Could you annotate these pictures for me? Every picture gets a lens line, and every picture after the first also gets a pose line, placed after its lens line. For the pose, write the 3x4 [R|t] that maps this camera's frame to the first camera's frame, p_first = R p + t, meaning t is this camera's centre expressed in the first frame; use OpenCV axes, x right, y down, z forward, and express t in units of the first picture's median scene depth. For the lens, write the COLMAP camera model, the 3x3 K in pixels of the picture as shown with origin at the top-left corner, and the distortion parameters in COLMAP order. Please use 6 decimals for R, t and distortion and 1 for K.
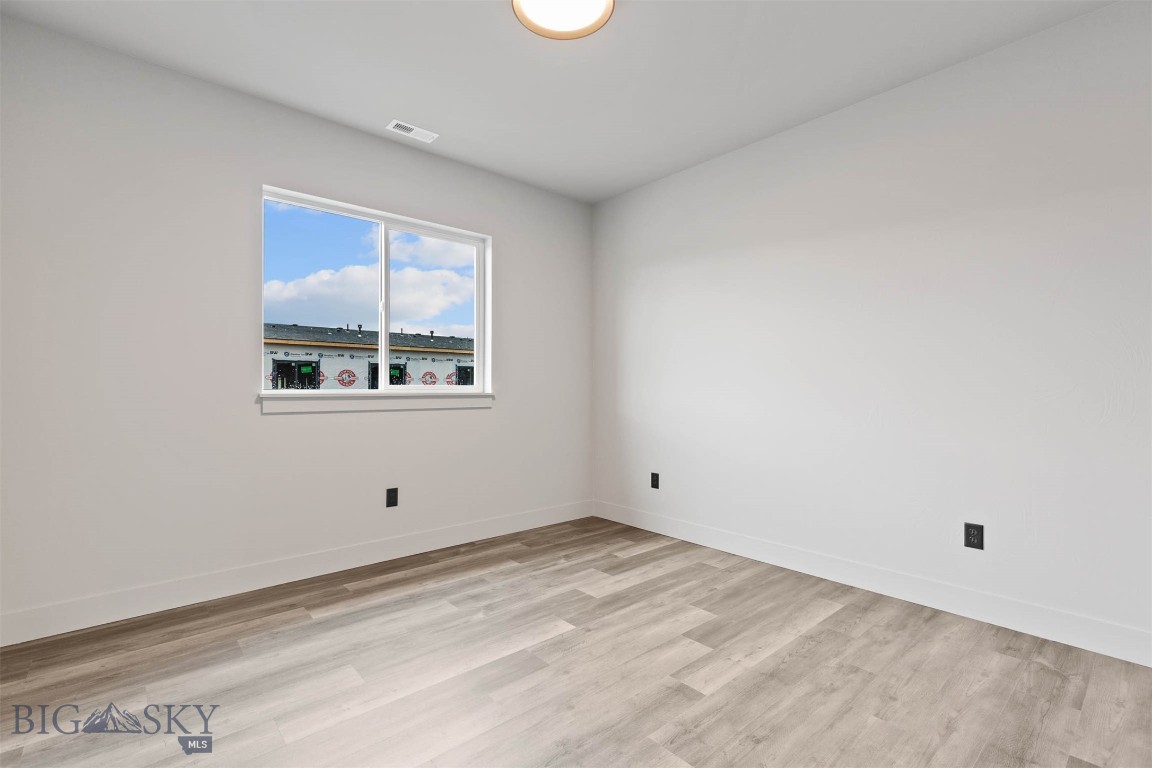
lens RADIAL K [[514.4, 0, 581.0], [0, 514.4, 393.5], [0, 0, 1]] dist [0.001707, 0.000527]
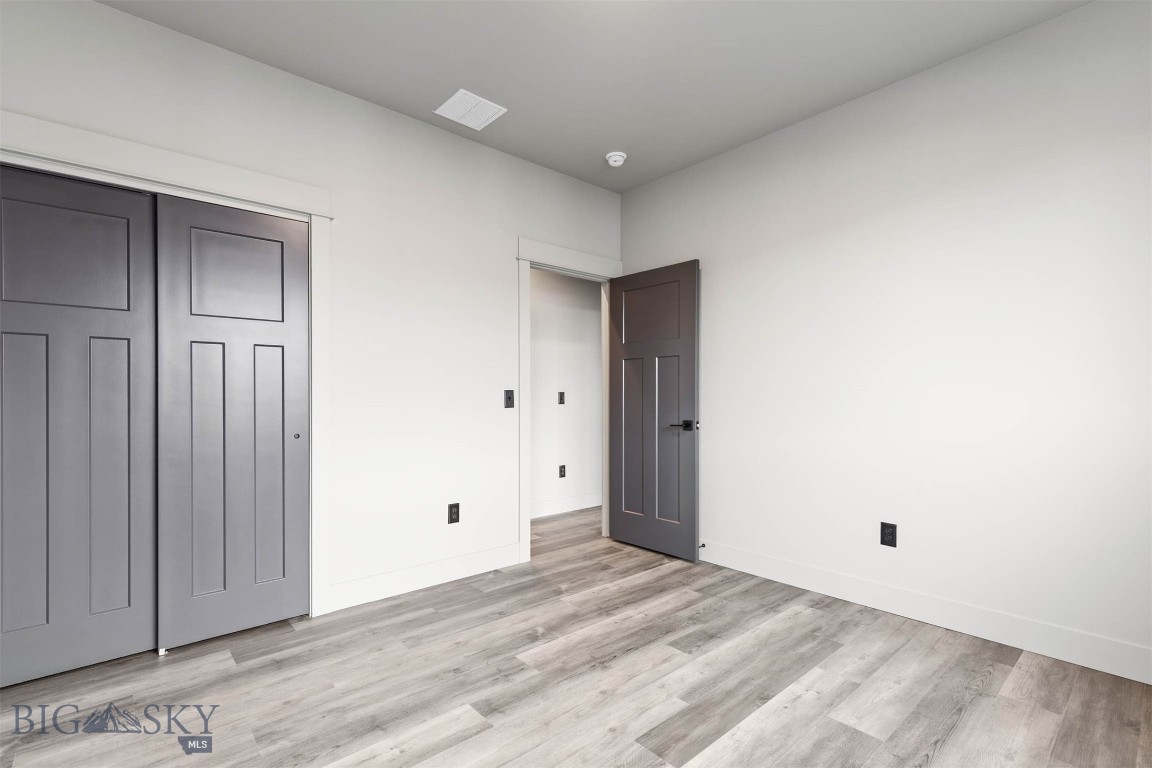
lens RADIAL K [[514.4, 0, 581.0], [0, 514.4, 393.5], [0, 0, 1]] dist [0.001707, 0.000527]
pose [[-0.999960, 0.001219, -0.008847, 0.033833], [0.001246, 0.999995, -0.003014, -0.013278], [0.008843, -0.003025, -0.999956, 2.020795]]
